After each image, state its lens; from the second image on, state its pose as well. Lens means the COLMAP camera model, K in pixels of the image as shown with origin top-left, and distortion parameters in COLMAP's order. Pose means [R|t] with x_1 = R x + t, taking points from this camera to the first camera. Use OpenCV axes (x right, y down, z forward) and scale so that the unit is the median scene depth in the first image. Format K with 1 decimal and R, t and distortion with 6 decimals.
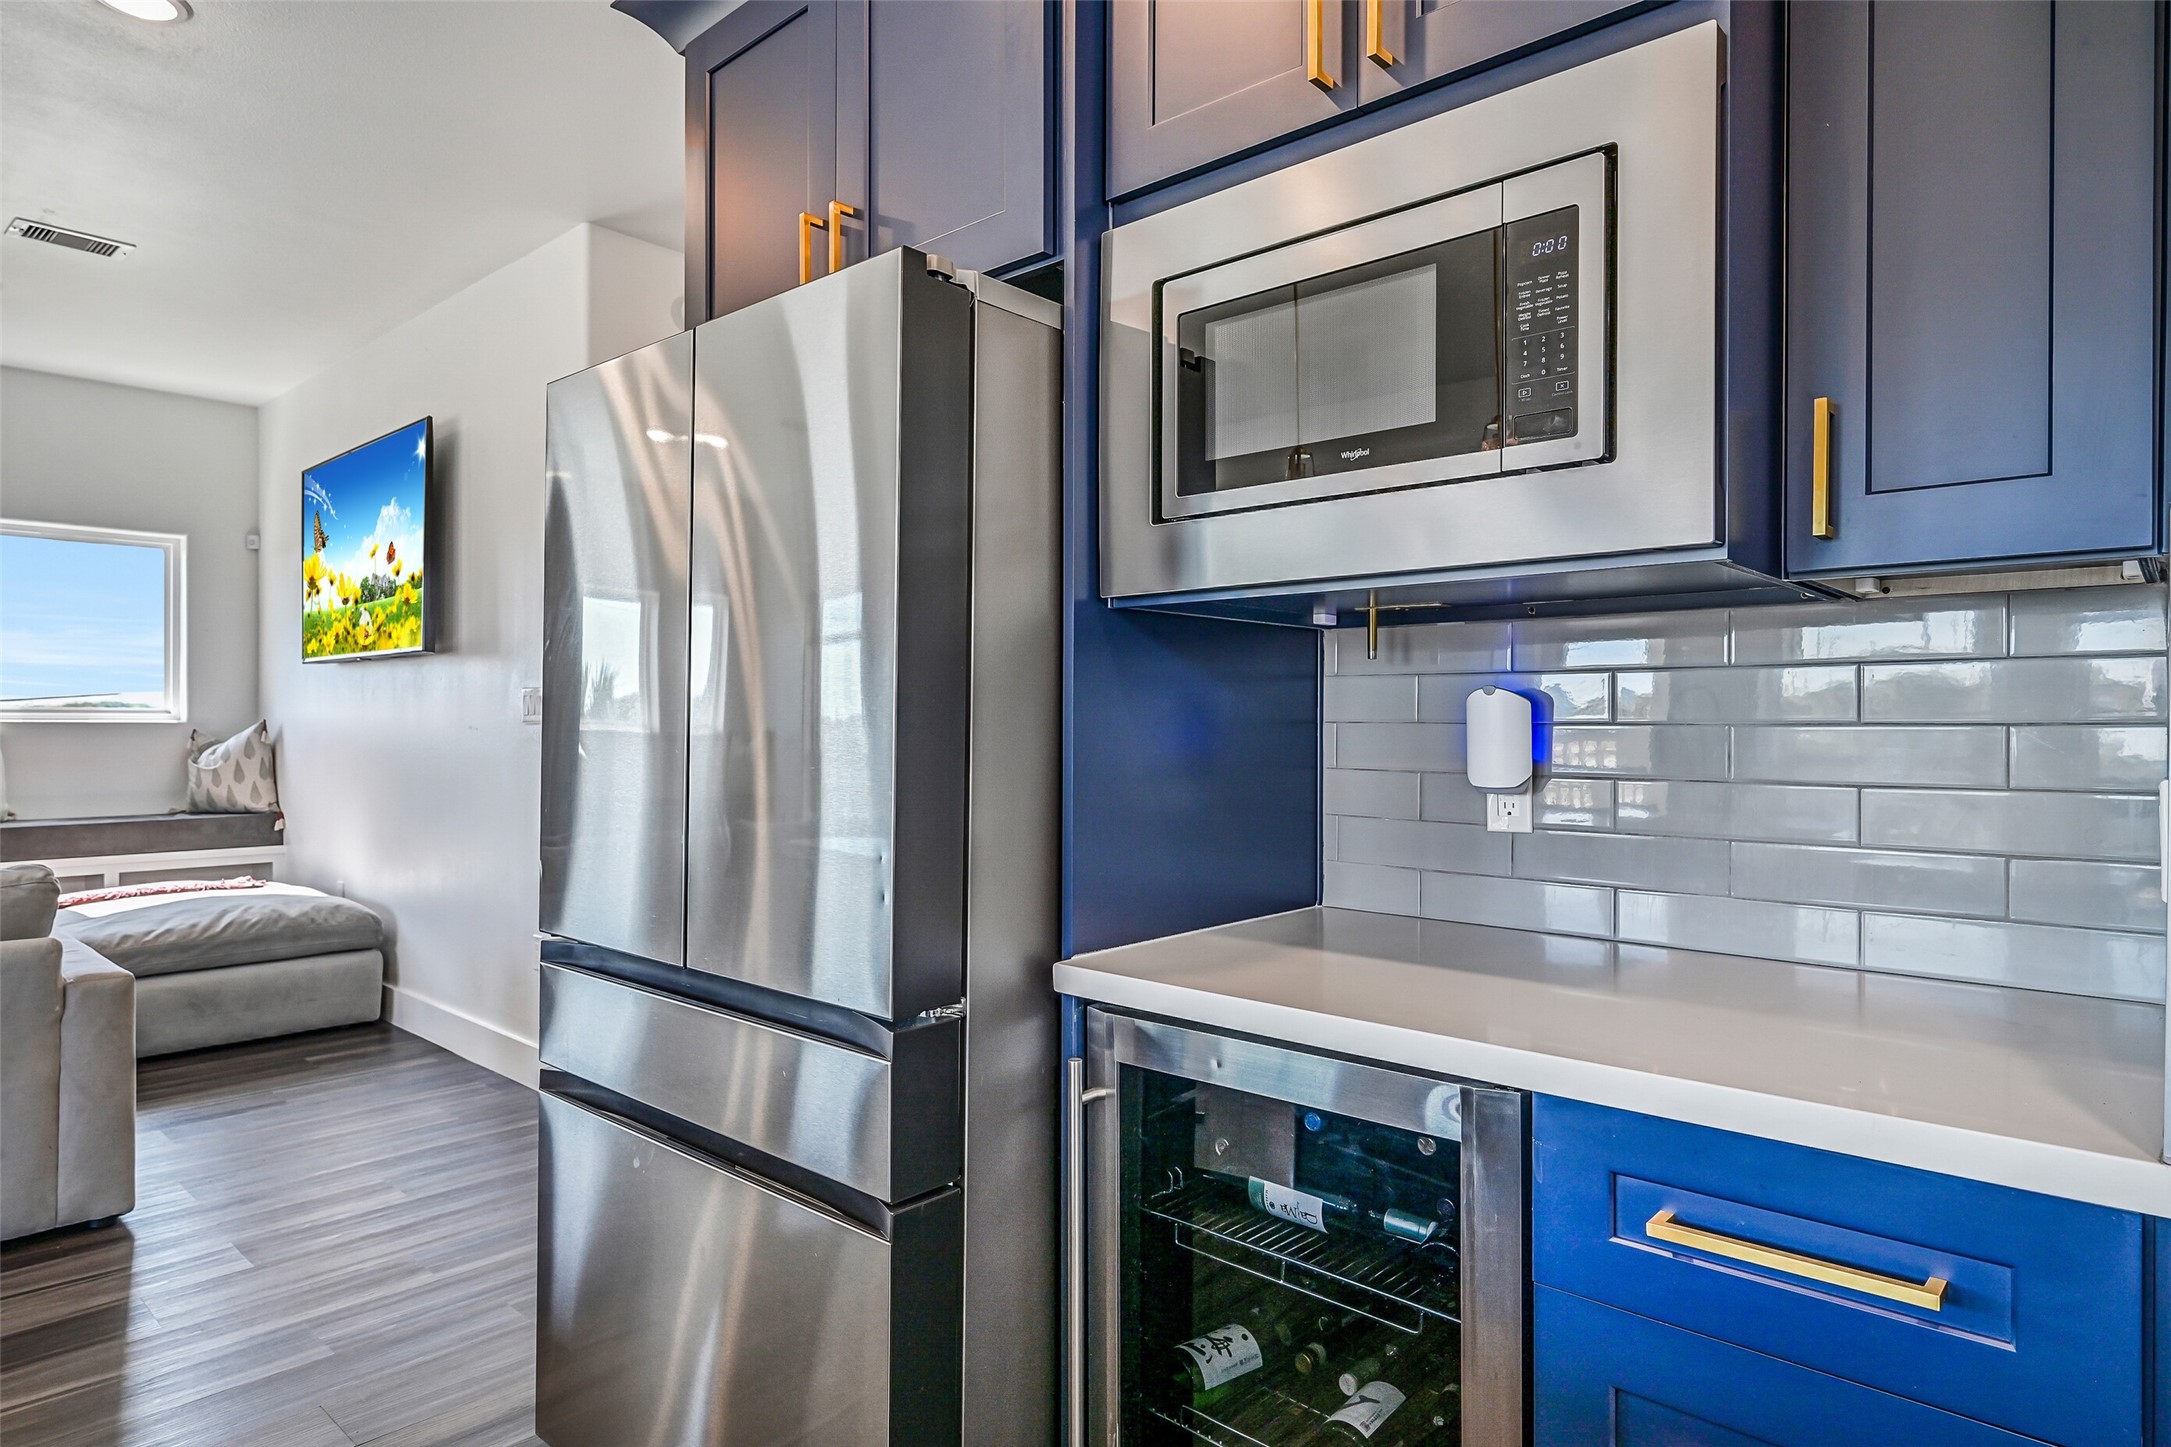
lens RADIAL K [[1229.4, 0, 1095.4], [0, 1229.4, 718.0], [0, 0, 1]] dist [-0.004212, 0.001516]
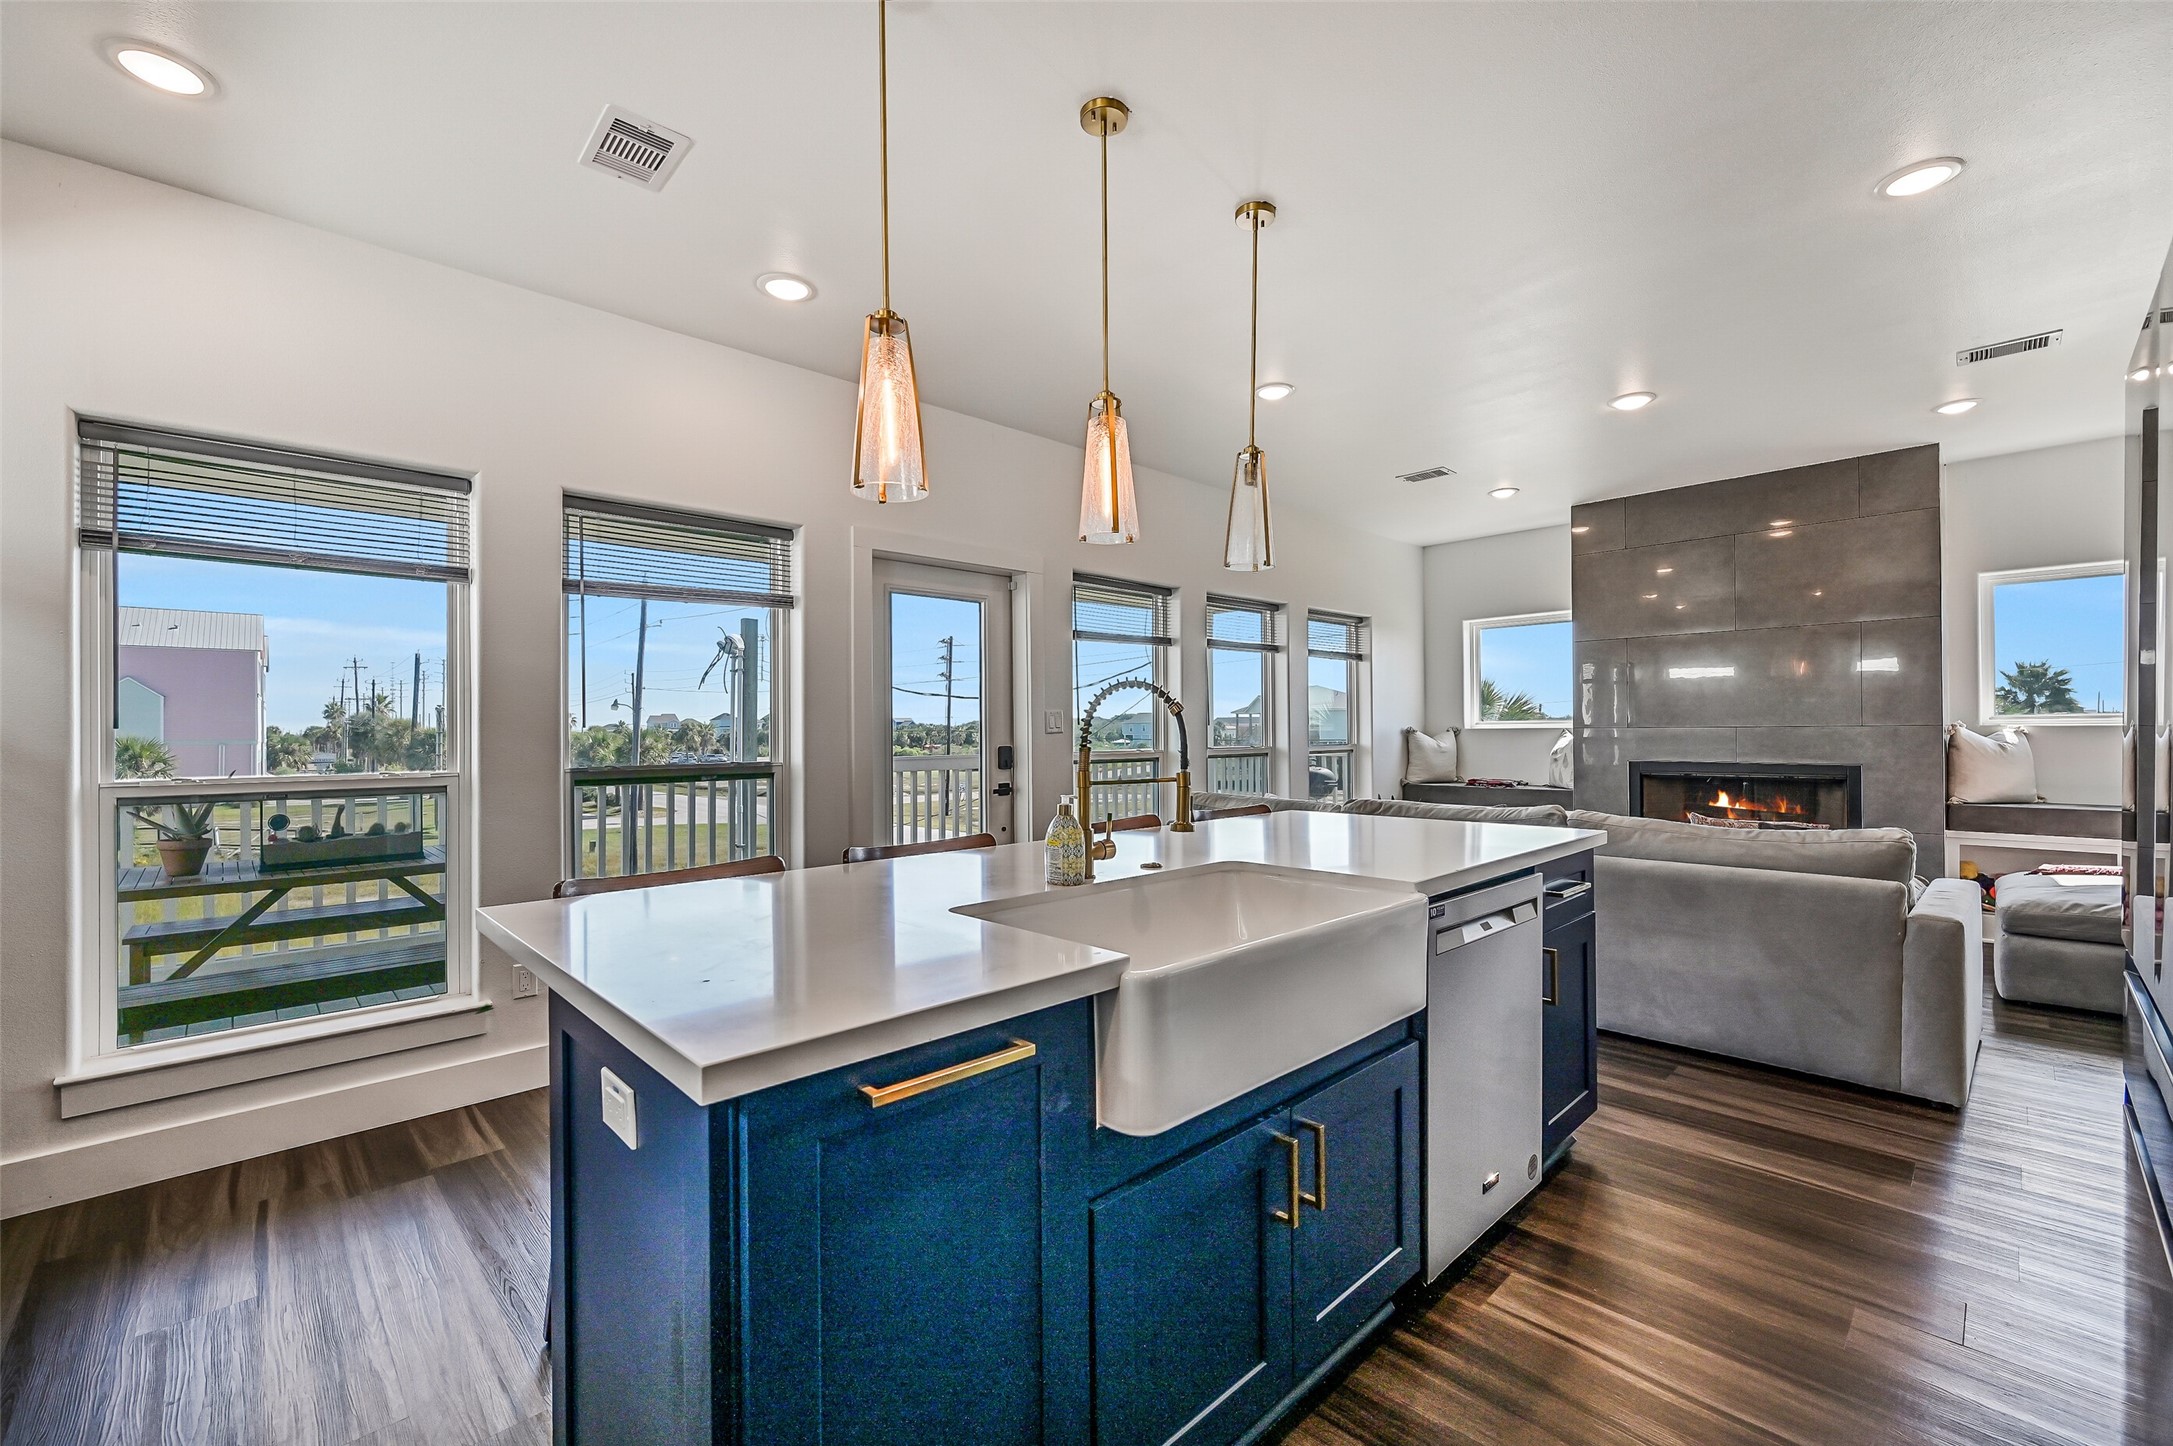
lens RADIAL K [[887.9, 0, 1100.4], [0, 887.9, 730.7], [0, 0, 1]] dist [-0.006188, -0.000498]
pose [[-0.074349, 0.002307, -0.997230, 0.122326], [0.006415, 0.999978, 0.001835, 0.000174], [0.997212, -0.006261, -0.074362, 0.103439]]
